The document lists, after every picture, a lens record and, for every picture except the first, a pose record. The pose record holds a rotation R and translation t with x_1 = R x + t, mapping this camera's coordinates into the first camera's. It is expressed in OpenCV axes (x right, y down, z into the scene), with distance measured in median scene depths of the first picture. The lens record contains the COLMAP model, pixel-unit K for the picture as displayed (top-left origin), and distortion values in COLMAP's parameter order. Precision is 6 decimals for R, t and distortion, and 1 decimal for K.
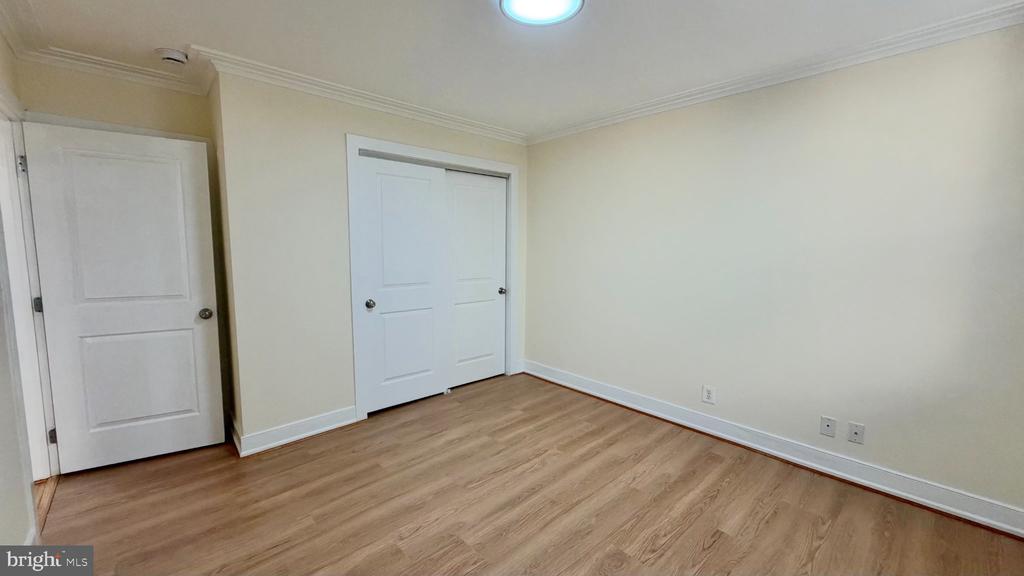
lens RADIAL K [[408.2, 0, 510.0], [0, 408.2, 285.4], [0, 0, 1]] dist [-0.001525, 0.000594]
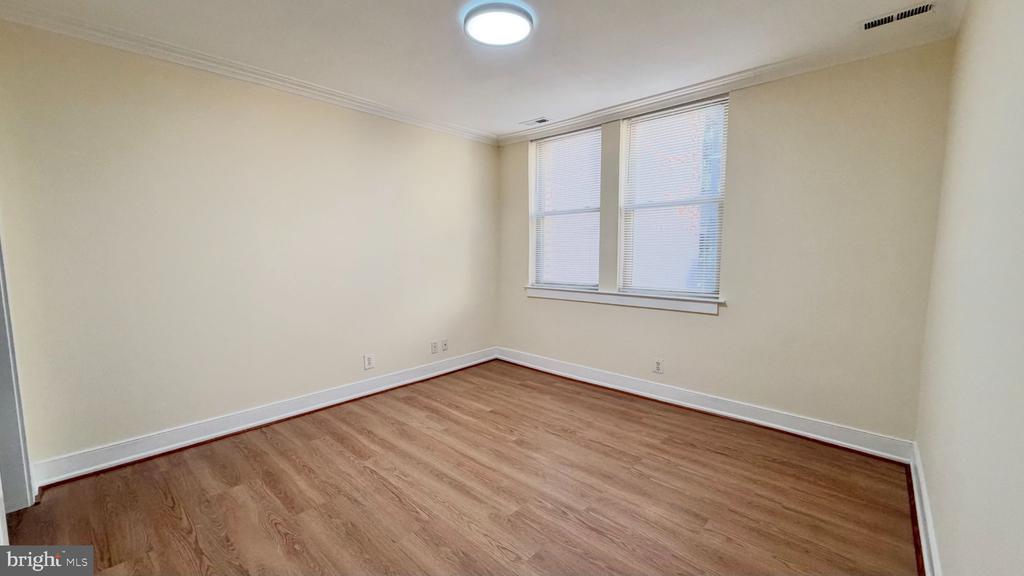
lens RADIAL K [[408.2, 0, 510.6], [0, 408.2, 284.7], [0, 0, 1]] dist [-0.001525, 0.000594]
pose [[-0.089406, -0.098766, 0.991086, -0.727317], [0.096661, 0.989514, 0.107330, -0.041873], [-0.991294, 0.105395, -0.078922, 0.688536]]
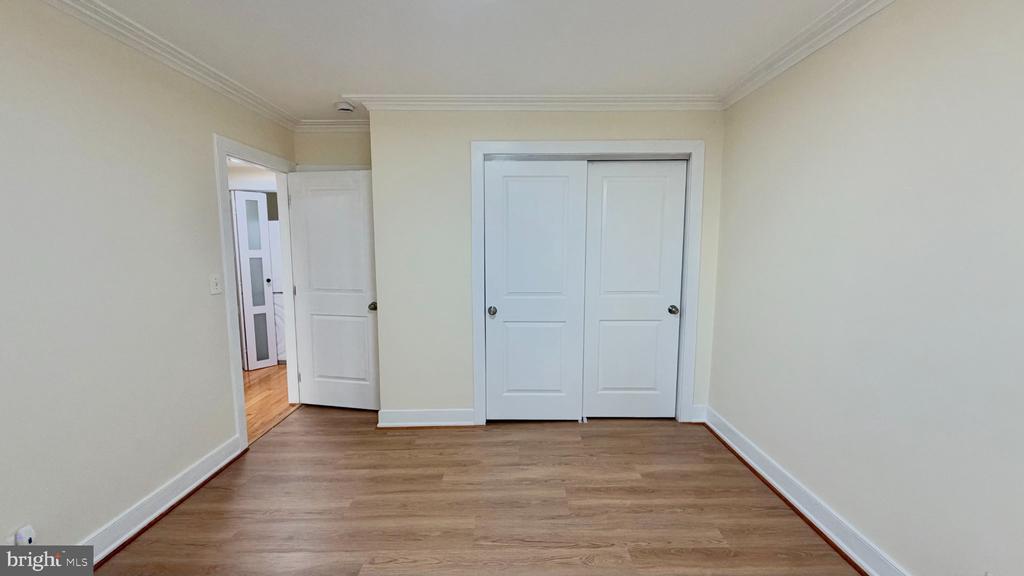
lens RADIAL K [[408.2, 0, 507.9], [0, 408.2, 286.2], [0, 0, 1]] dist [-0.001525, 0.000594]
pose [[0.733818, 0.060618, -0.676636, 0.388230], [-0.058836, 0.997939, 0.025595, -0.046042], [0.676793, 0.021028, 0.735873, 0.335667]]
